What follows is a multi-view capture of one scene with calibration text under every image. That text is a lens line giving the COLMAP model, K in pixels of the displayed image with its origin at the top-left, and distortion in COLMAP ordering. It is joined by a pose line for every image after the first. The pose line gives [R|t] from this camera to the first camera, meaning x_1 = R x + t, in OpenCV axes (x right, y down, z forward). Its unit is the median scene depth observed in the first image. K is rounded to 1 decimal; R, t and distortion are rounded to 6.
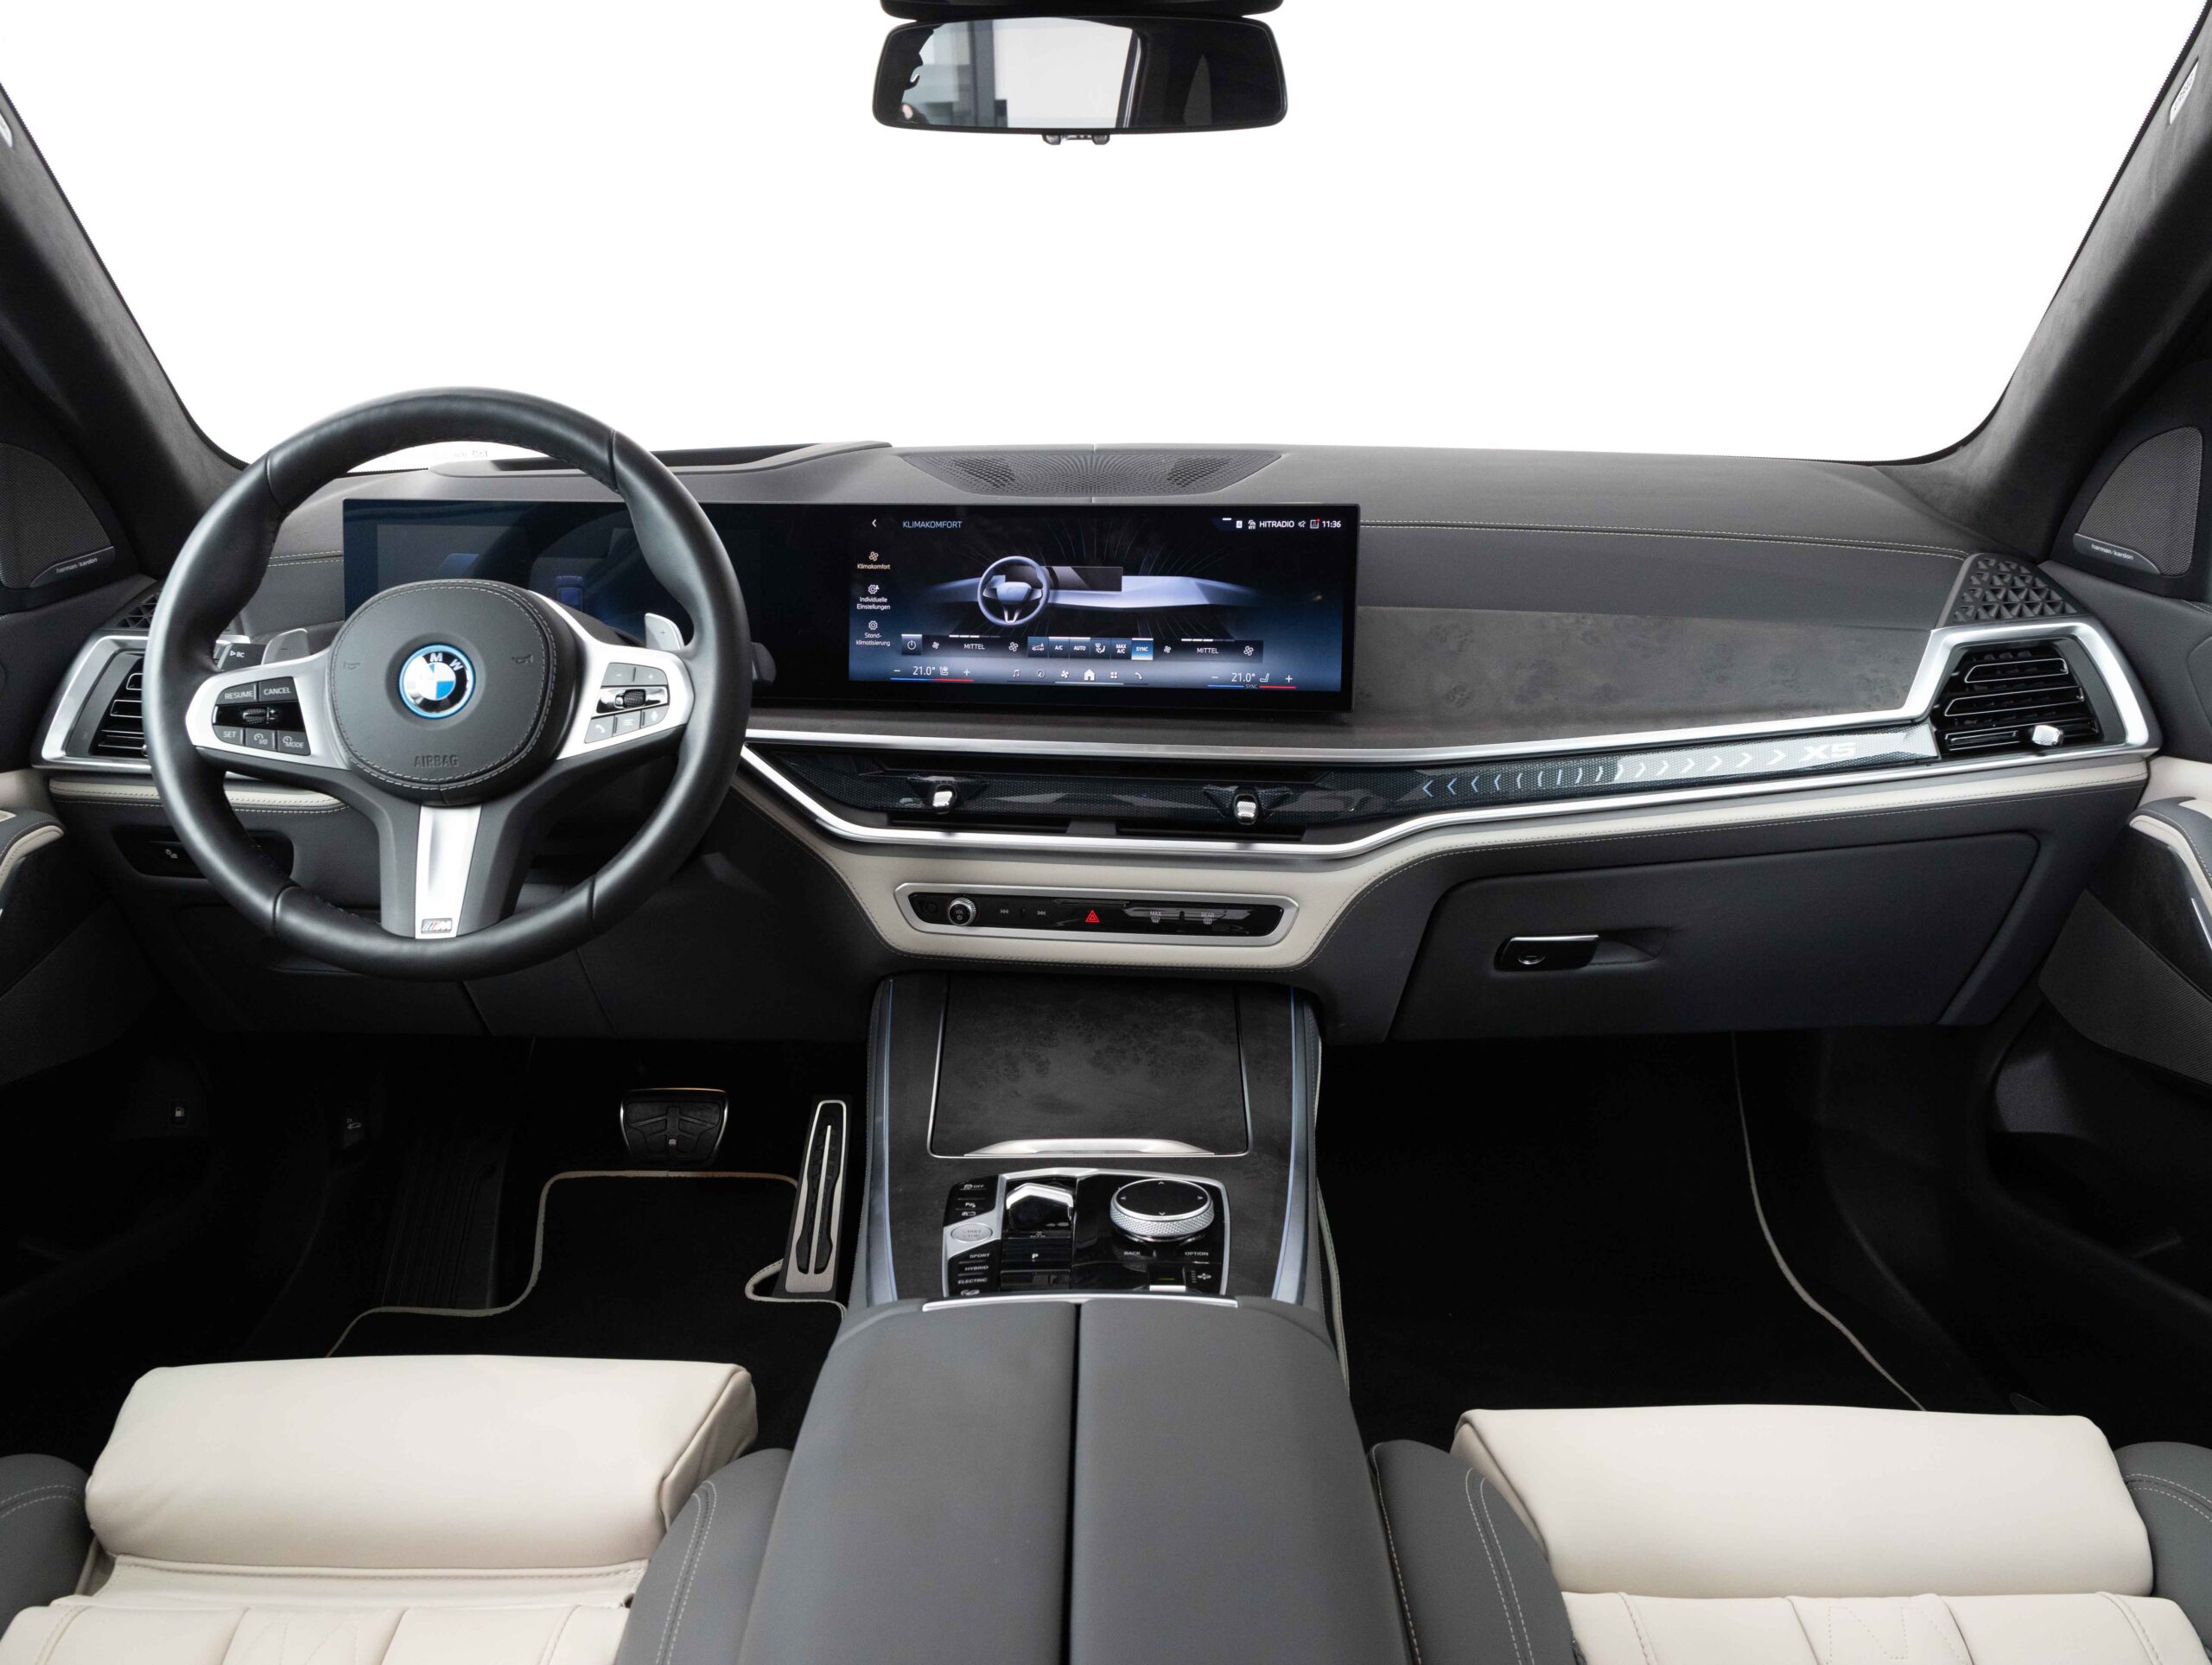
lens RADIAL K [[1653.0, 0, 1106.0], [0, 1653.0, 832.5], [0, 0, 1]] dist [0.006133, -0.059152]
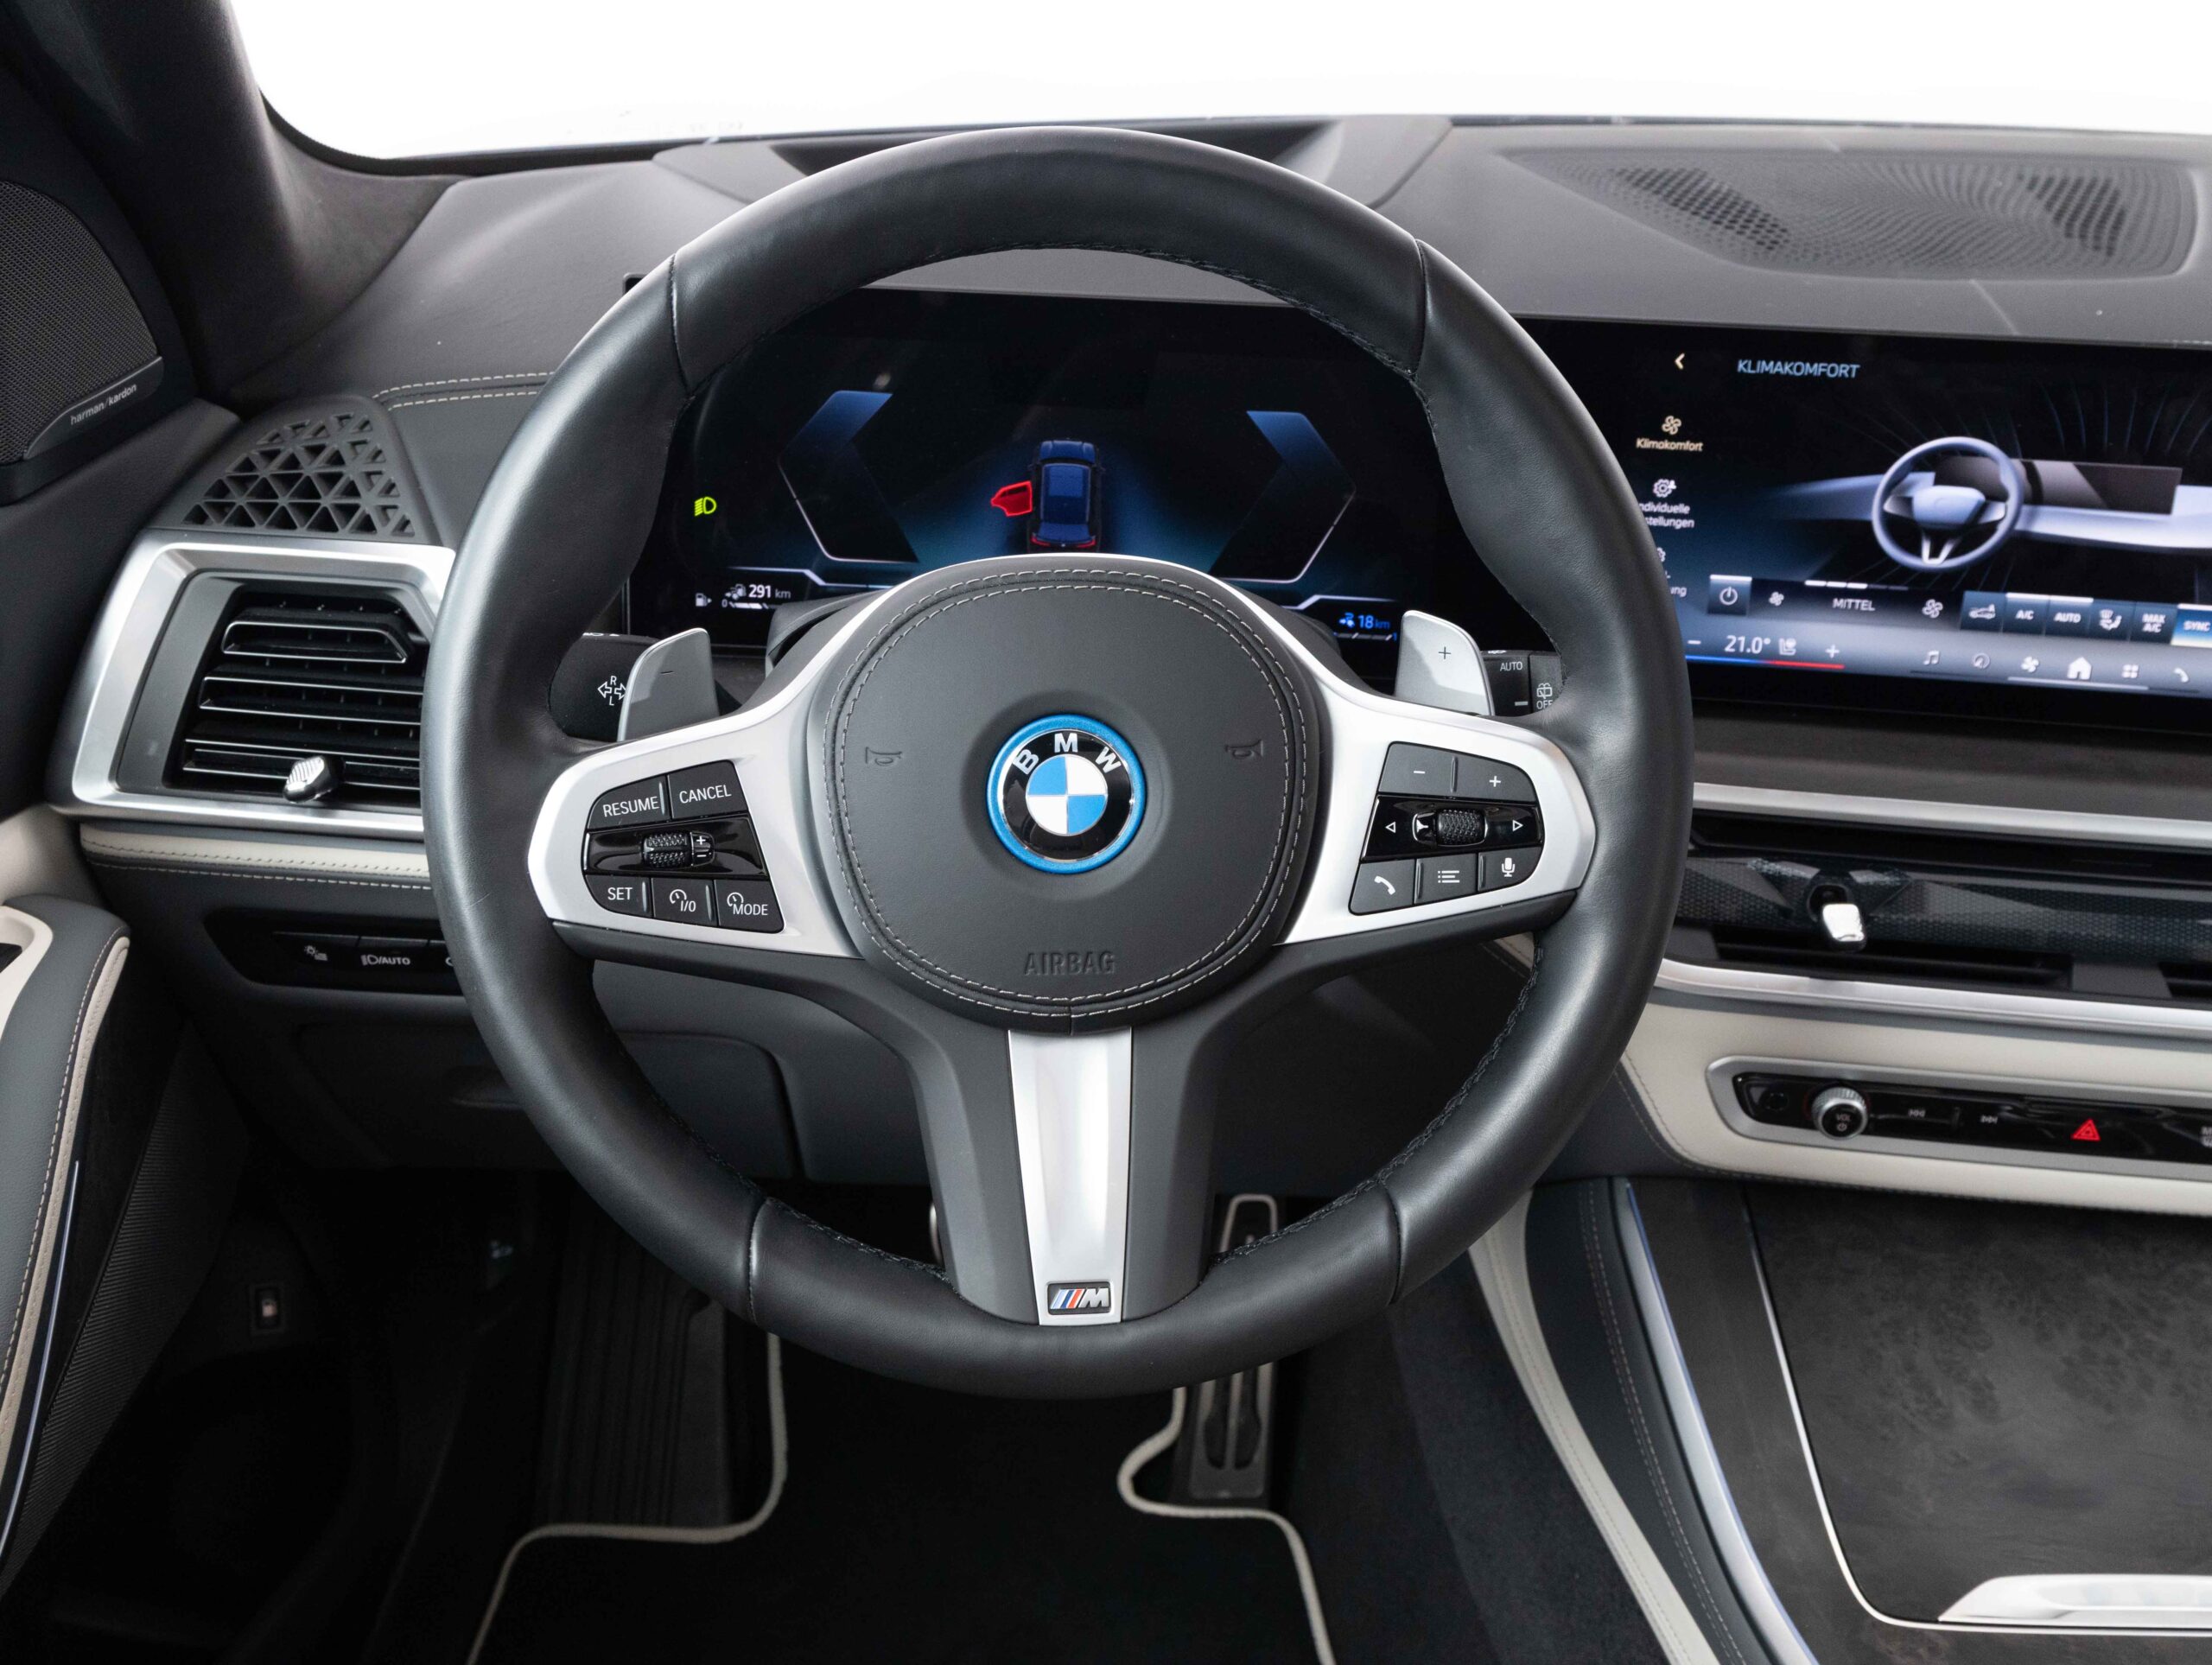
lens RADIAL K [[2094.0, 0, 1106.0], [0, 2094.0, 832.5], [0, 0, 1]] dist [0.004531, 0.027883]
pose [[0.999238, 0.014259, 0.036342, -0.347189], [-0.020534, 0.983702, 0.178629, -0.157792], [-0.033202, -0.179239, 0.983245, 0.337965]]
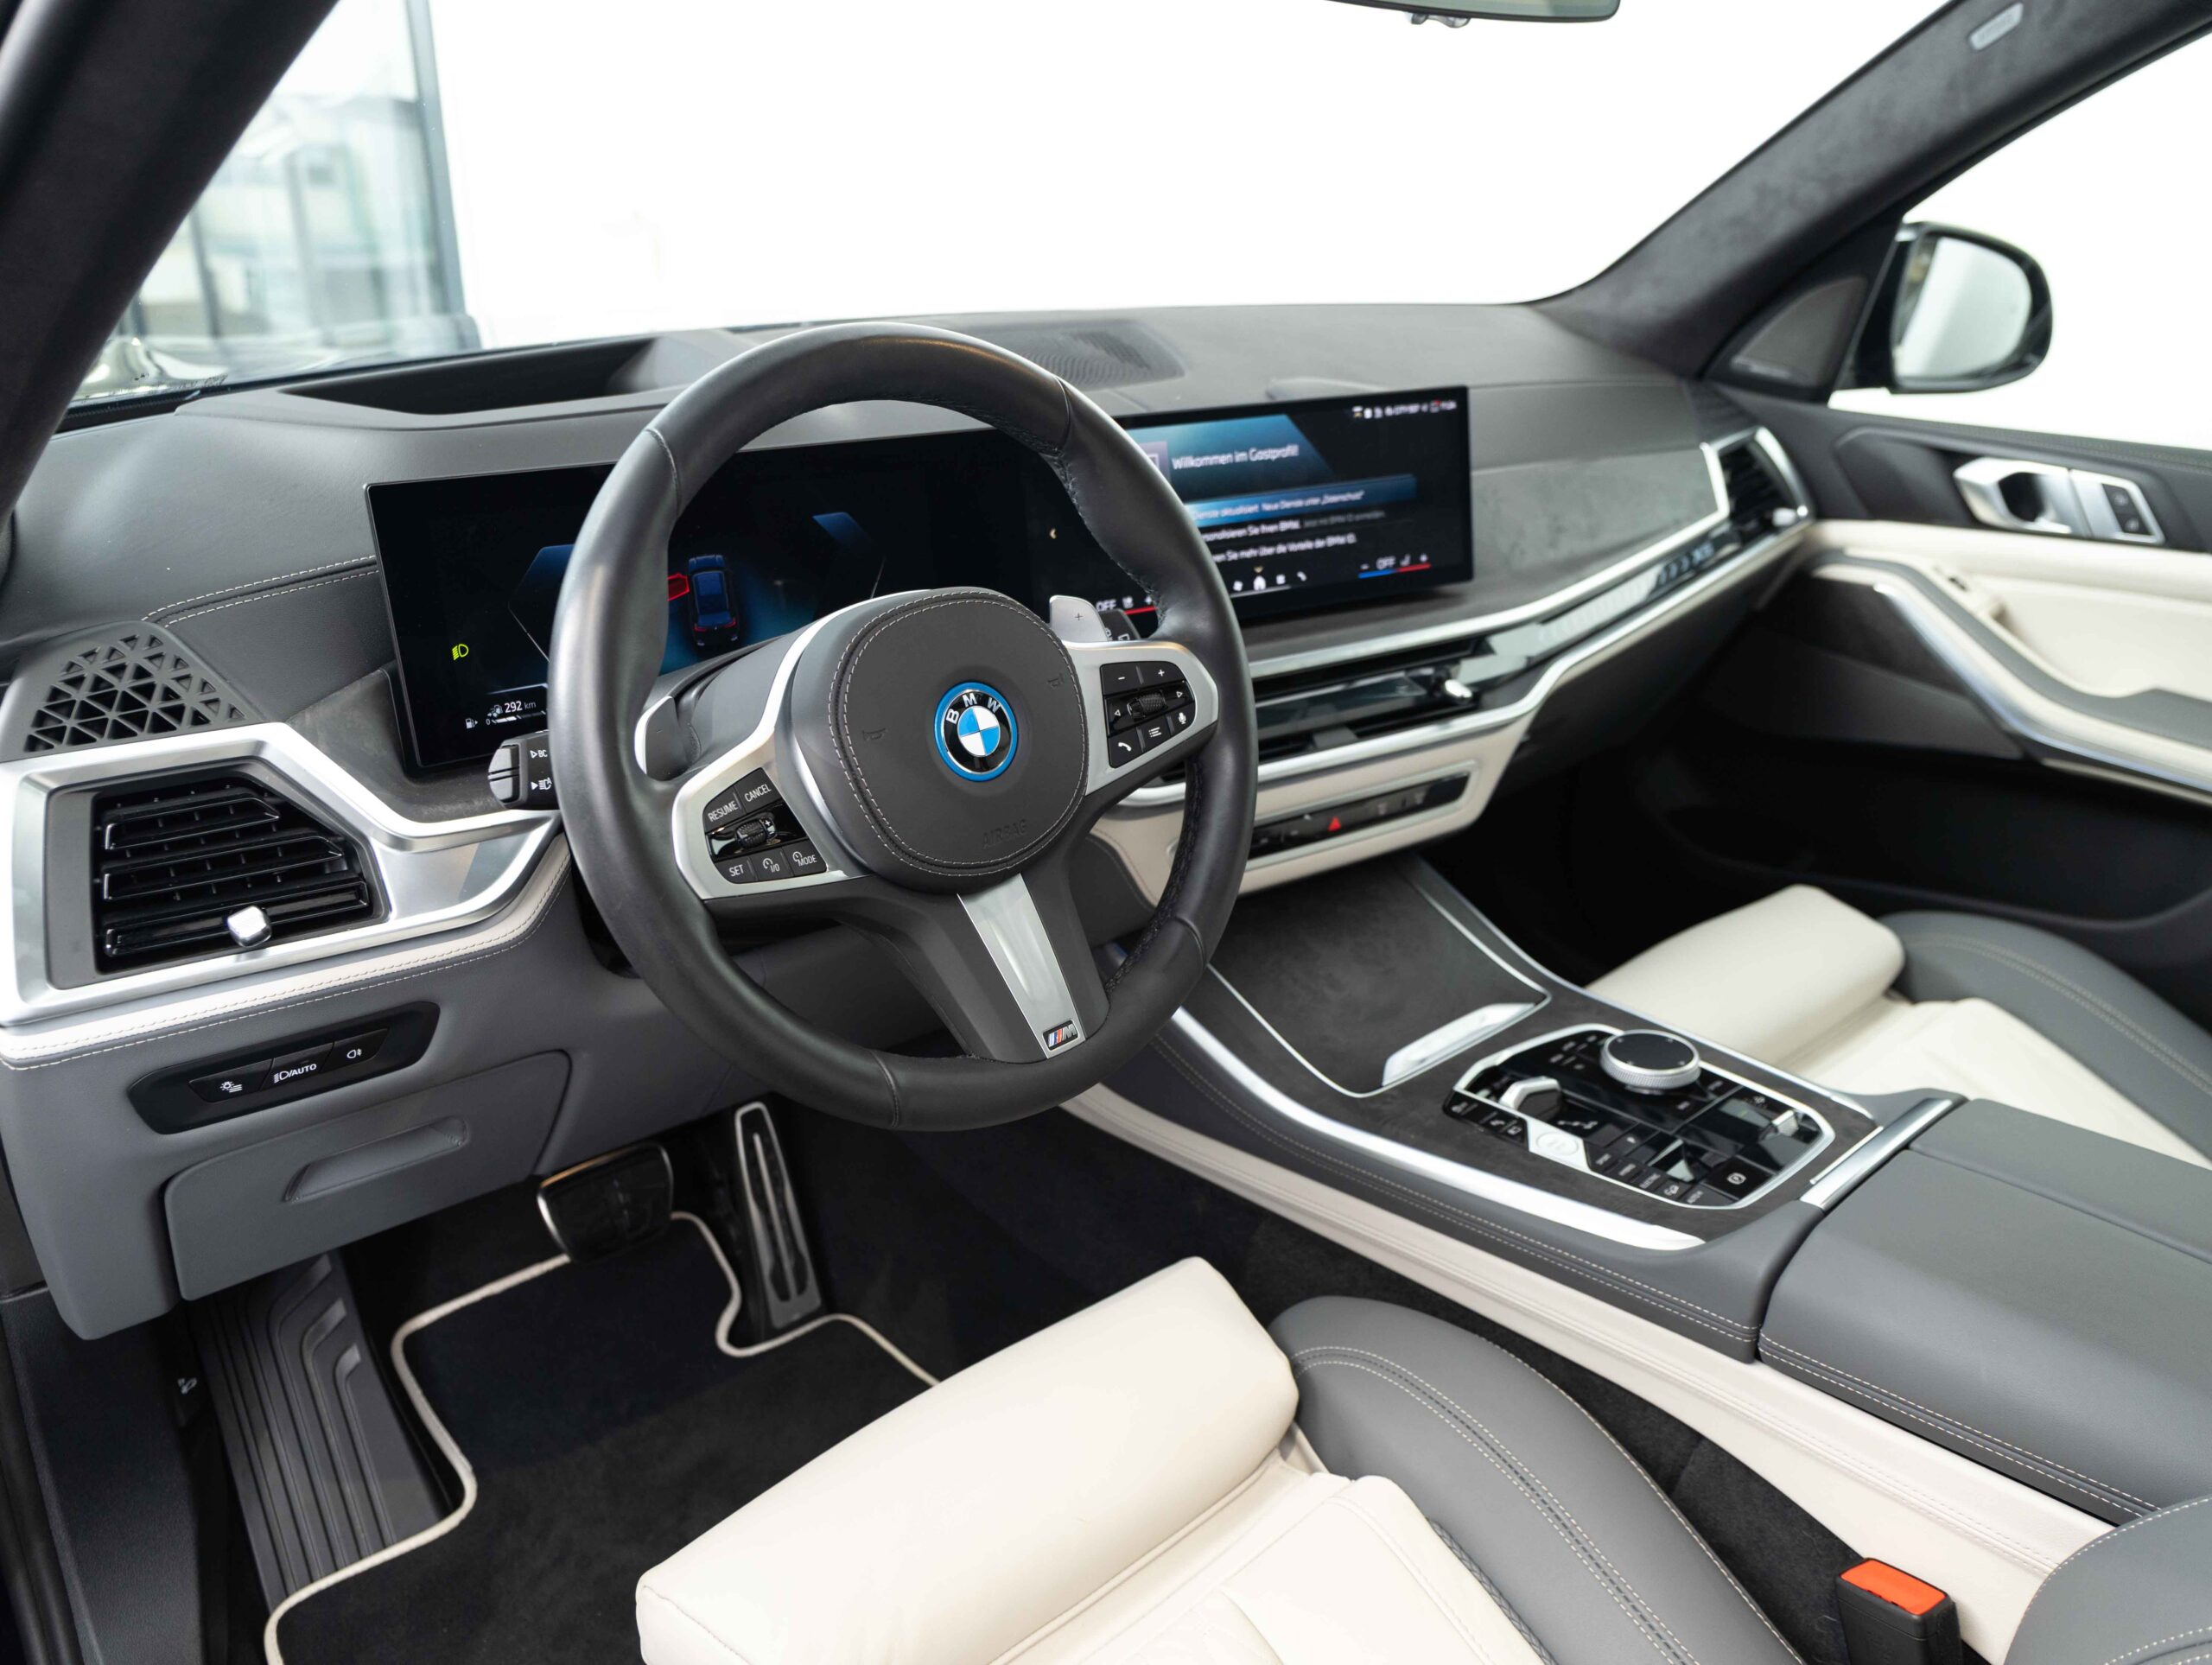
lens RADIAL K [[1587.4, 0, 1107.3], [0, 1587.4, 838.0], [0, 0, 1]] dist [0.008273, 0.002920]
pose [[0.754677, -0.250722, 0.606301, -0.680400], [0.164239, 0.966874, 0.195396, -0.147769], [-0.635207, -0.047883, 0.770856, 0.332568]]
